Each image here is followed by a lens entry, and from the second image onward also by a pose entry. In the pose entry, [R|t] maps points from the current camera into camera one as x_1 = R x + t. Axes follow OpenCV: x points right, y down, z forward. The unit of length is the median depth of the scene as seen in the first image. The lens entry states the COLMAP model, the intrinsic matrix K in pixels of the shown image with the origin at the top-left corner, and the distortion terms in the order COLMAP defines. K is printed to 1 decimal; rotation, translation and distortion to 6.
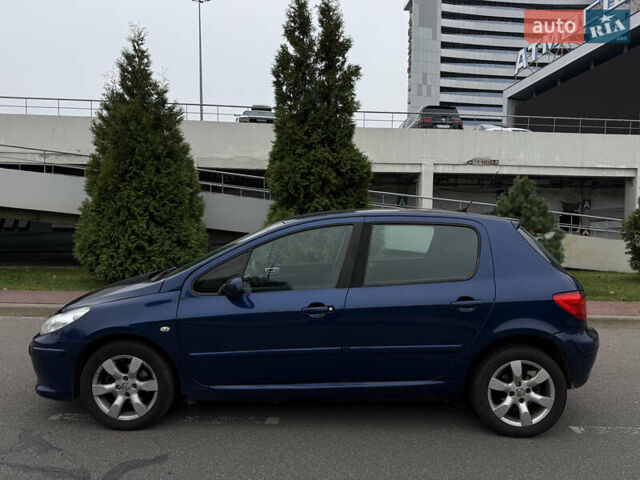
lens RADIAL K [[456.8, 0, 317.0], [0, 456.8, 243.2], [0, 0, 1]] dist [0.050534, -0.061552]
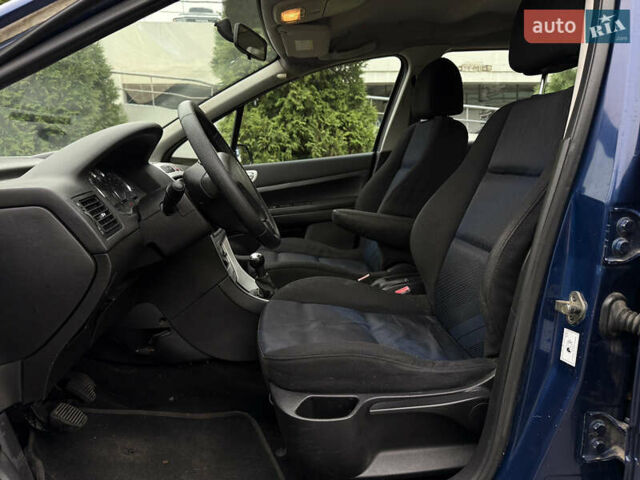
lens RADIAL K [[456.8, 0, 321.7], [0, 456.8, 239.4], [0, 0, 1]] dist [0.050534, -0.061552]
pose [[0.992992, -0.059270, 0.102243, -0.102441], [0.046941, 0.991780, 0.119037, 0.104043], [-0.108458, -0.113403, 0.987612, 0.801181]]
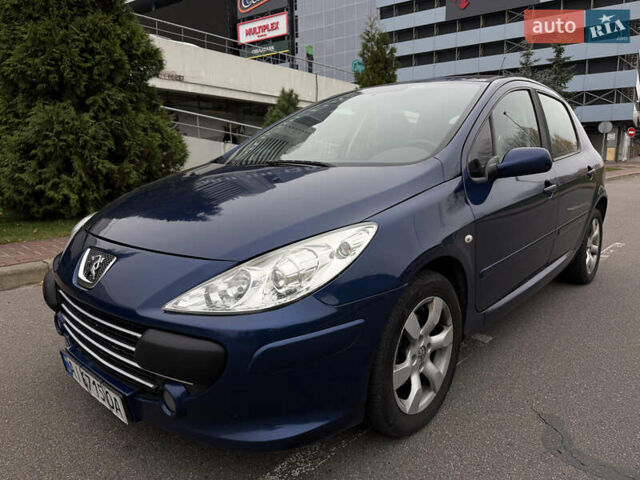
lens RADIAL K [[456.8, 0, 324.8], [0, 456.8, 238.7], [0, 0, 1]] dist [0.050534, -0.061552]
pose [[0.643197, -0.149314, 0.751001, -0.887640], [0.048047, 0.986740, 0.155033, 0.081635], [-0.764192, -0.063633, 0.641842, 0.739965]]
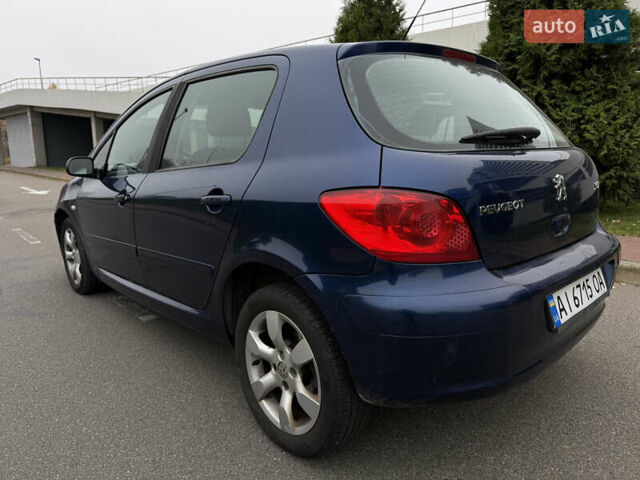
lens RADIAL K [[456.8, 0, 316.6], [0, 456.8, 240.7], [0, 0, 1]] dist [0.050534, -0.061552]
pose [[0.685536, 0.123309, -0.717521, 0.818496], [-0.018134, 0.988139, 0.152490, 0.087191], [0.727813, -0.091525, 0.679640, 0.658041]]
